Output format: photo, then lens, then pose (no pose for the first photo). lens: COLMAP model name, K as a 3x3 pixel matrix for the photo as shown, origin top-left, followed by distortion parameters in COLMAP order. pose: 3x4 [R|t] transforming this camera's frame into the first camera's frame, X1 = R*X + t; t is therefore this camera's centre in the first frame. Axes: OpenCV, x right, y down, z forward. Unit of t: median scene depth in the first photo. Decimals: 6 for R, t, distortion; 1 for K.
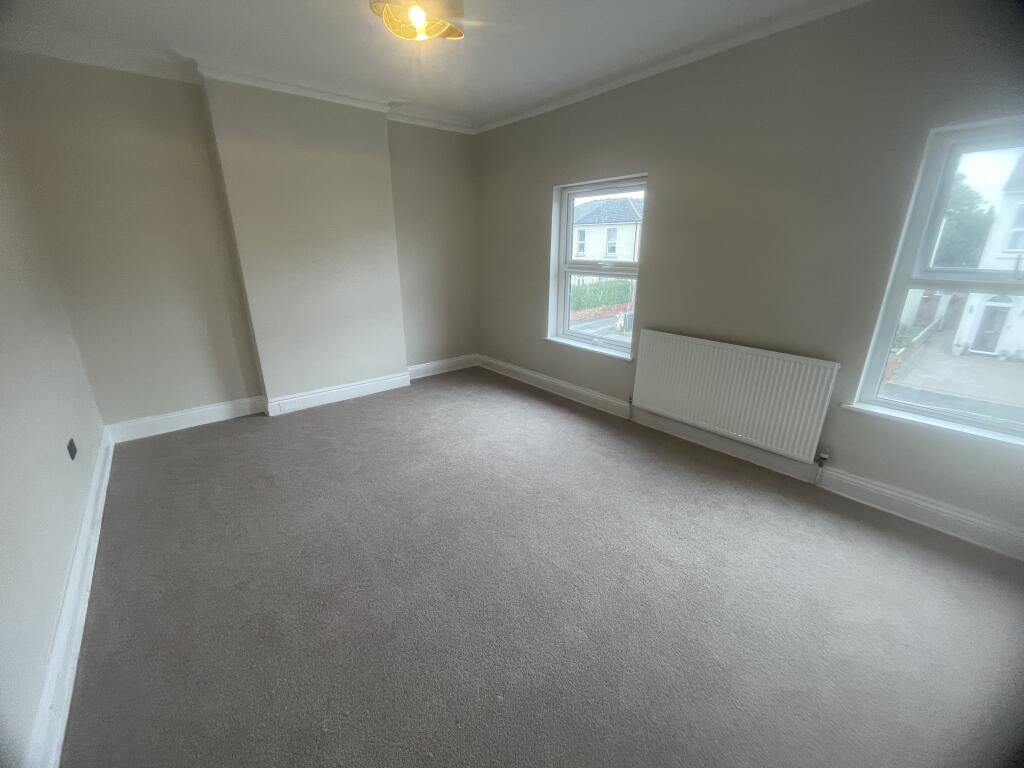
lens RADIAL K [[416.3, 0, 512.0], [0, 416.3, 384.0], [0, 0, 1]] dist [-0.001515, -0.000082]
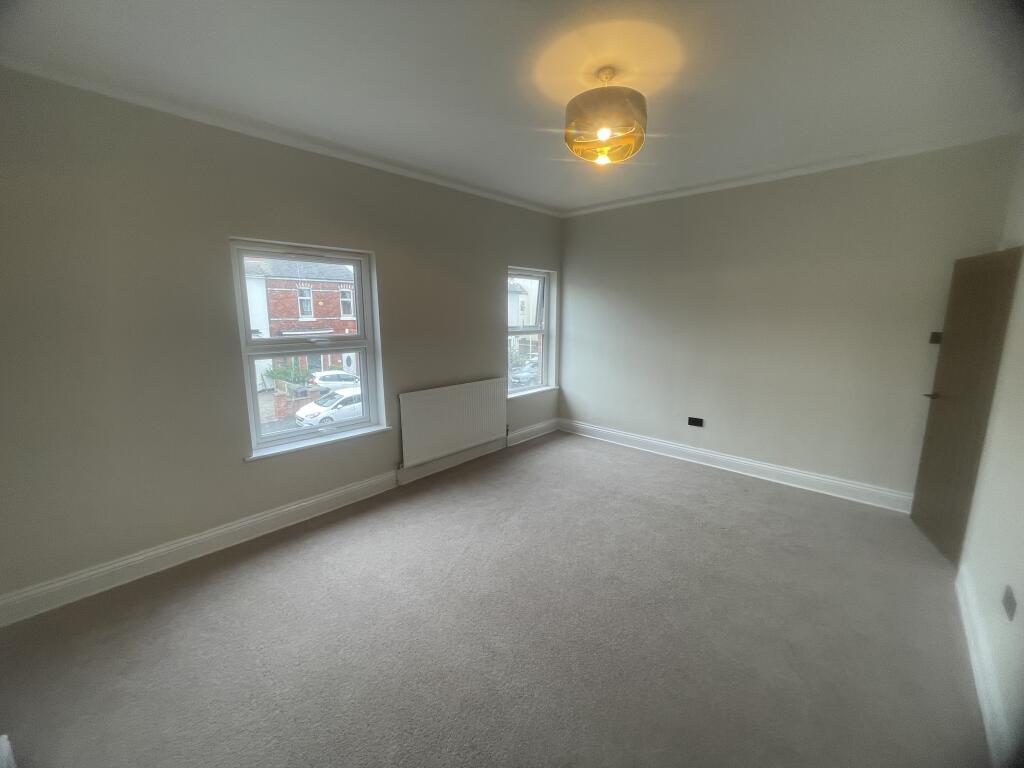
lens RADIAL K [[416.3, 0, 512.0], [0, 416.3, 384.0], [0, 0, 1]] dist [-0.001515, -0.000082]
pose [[-0.124796, -0.163948, 0.978543, -0.741606], [0.328655, 0.923744, 0.196681, -0.266318], [-0.936169, 0.346148, -0.061397, 0.787084]]
